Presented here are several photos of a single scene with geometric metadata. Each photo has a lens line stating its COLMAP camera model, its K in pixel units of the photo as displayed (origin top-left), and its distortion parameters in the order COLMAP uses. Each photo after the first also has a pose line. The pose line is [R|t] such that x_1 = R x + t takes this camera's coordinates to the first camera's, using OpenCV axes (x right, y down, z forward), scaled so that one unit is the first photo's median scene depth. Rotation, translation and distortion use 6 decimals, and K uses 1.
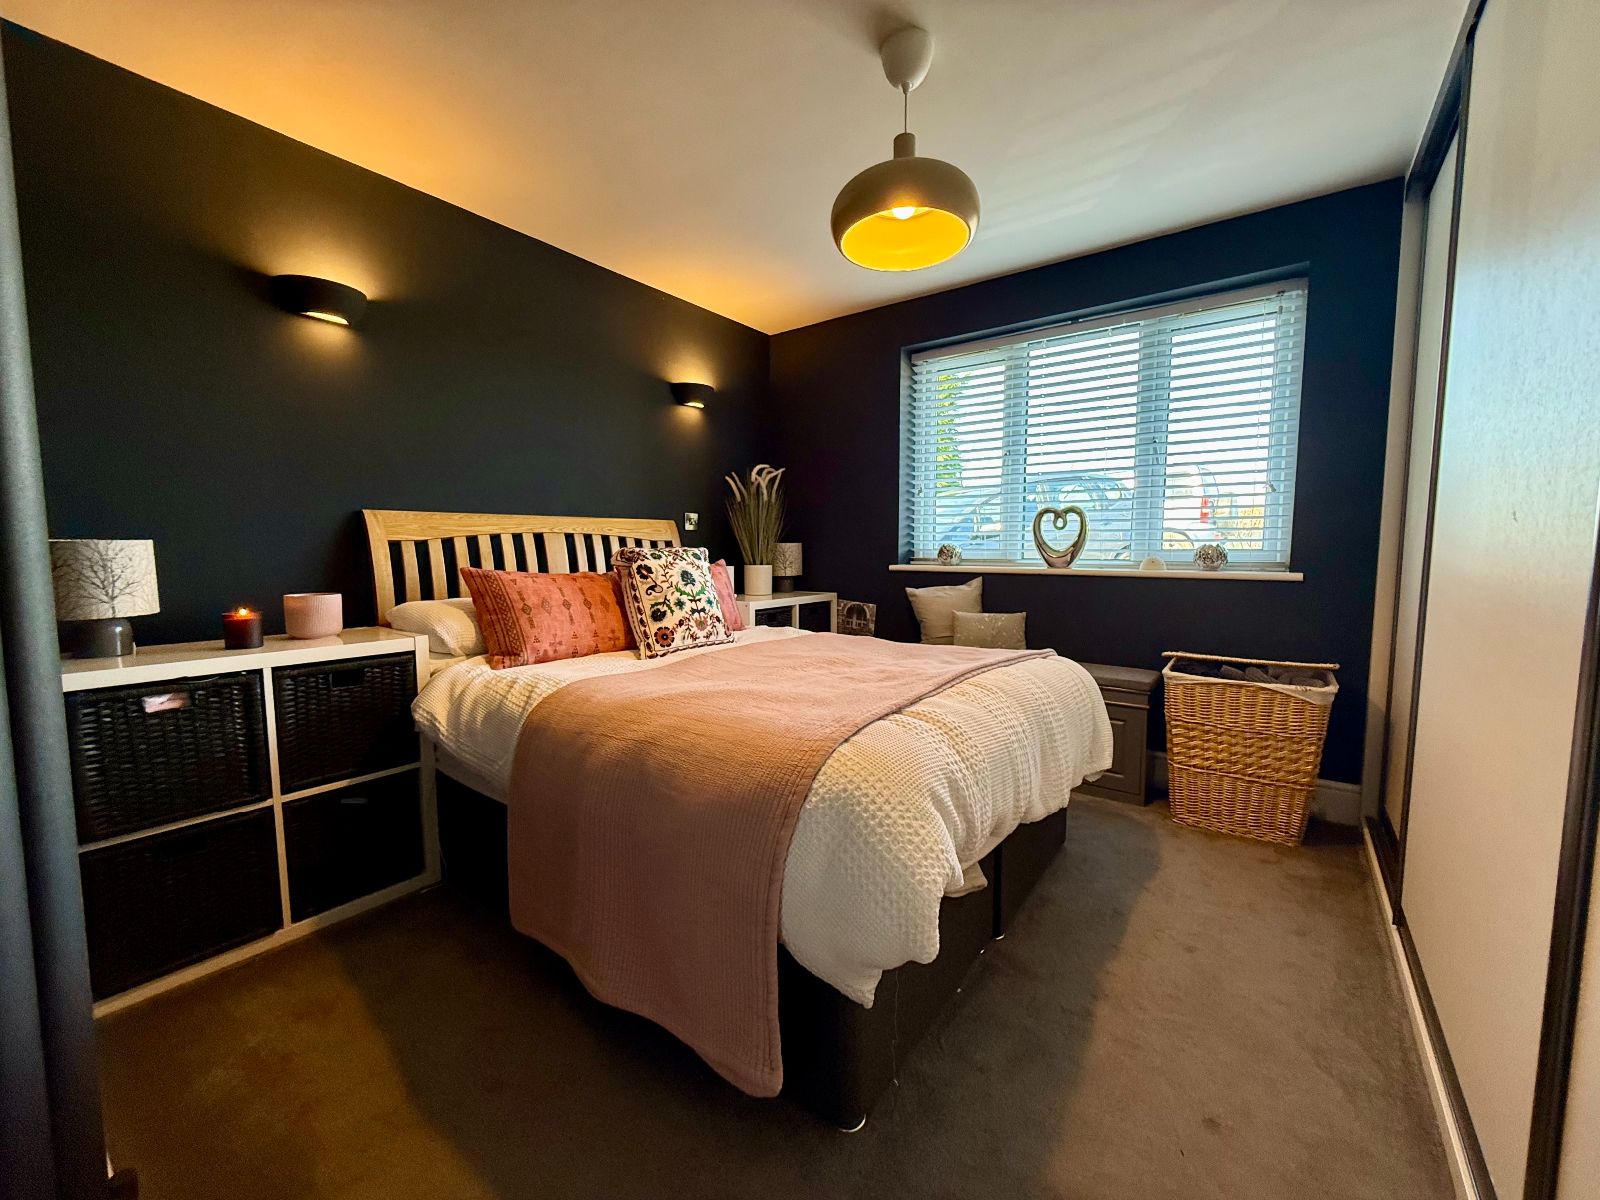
lens RADIAL K [[635.1, 0, 806.3], [0, 635.1, 601.4], [0, 0, 1]] dist [-0.000634, -0.000375]
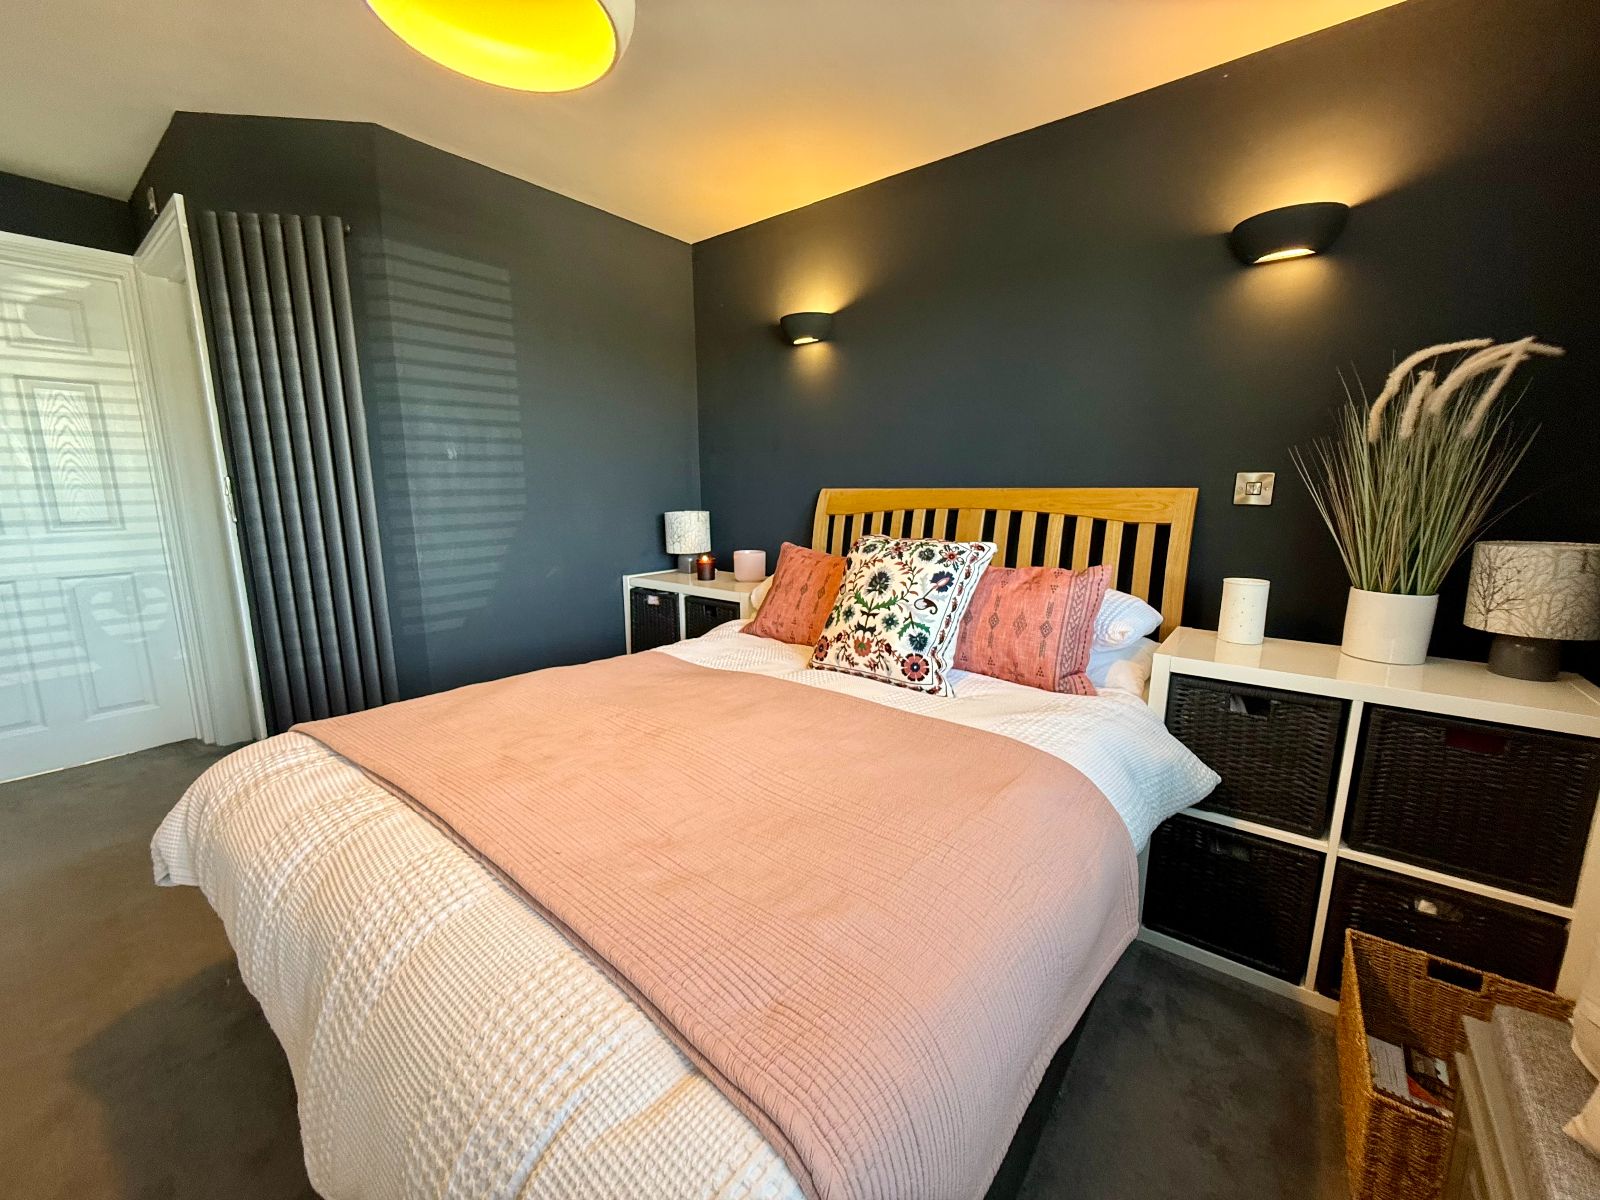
lens RADIAL K [[635.1, 0, 805.1], [0, 635.1, 599.5], [0, 0, 1]] dist [-0.000634, -0.000375]
pose [[-0.018527, 0.181010, -0.983307, 0.547774], [-0.086213, 0.979523, 0.181937, -0.146220], [0.996104, 0.088145, -0.002542, 0.930431]]
